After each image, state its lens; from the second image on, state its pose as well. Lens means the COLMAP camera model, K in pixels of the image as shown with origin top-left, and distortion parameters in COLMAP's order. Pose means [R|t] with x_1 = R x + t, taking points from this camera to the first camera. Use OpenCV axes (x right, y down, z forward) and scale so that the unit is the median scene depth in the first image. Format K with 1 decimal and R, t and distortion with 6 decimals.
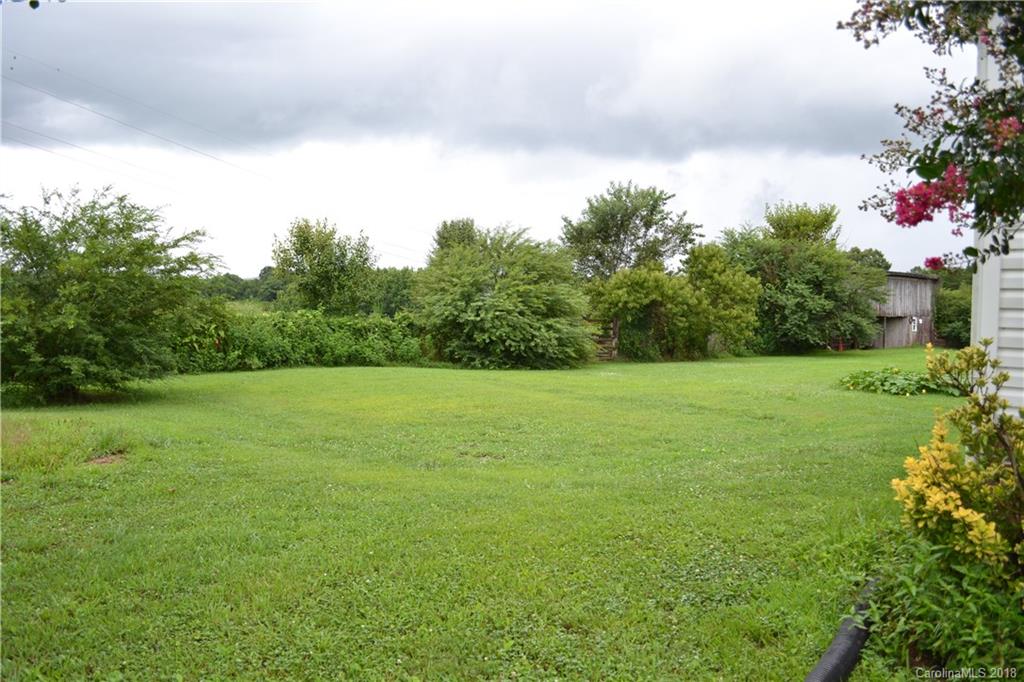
lens RADIAL K [[831.8, 0, 512.0], [0, 831.8, 341.0], [0, 0, 1]] dist [-0.069918, 0.002799]
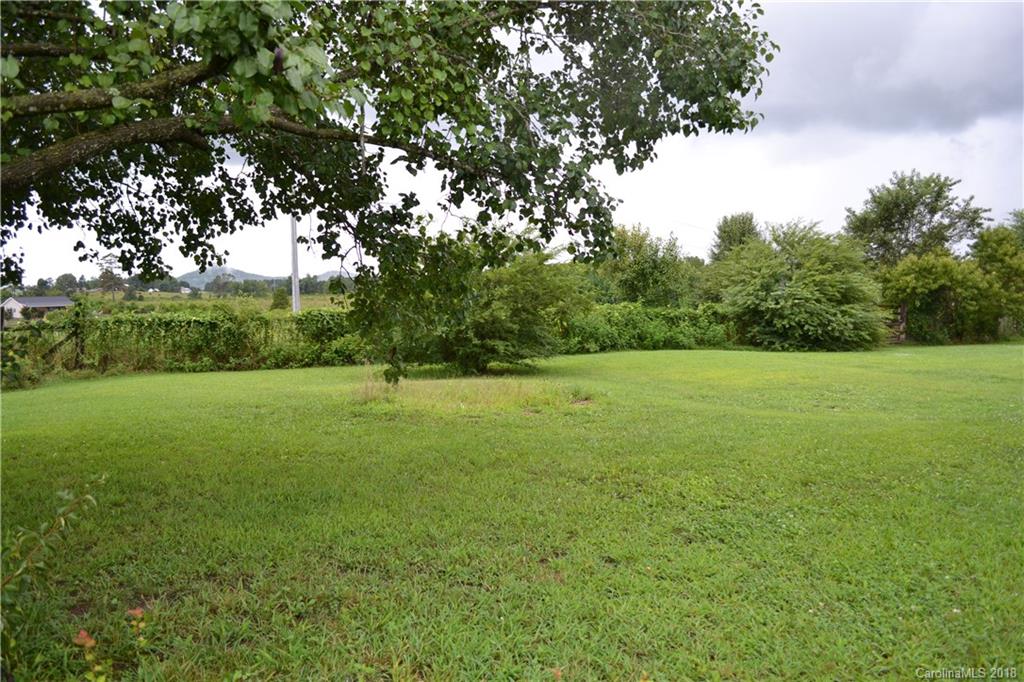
lens RADIAL K [[831.8, 0, 512.0], [0, 831.8, 341.0], [0, 0, 1]] dist [-0.069918, 0.002799]
pose [[0.955512, -0.012931, -0.294669, -0.053193], [0.015850, 0.999846, 0.007519, 0.005367], [0.294527, -0.011855, 0.955570, -0.160551]]
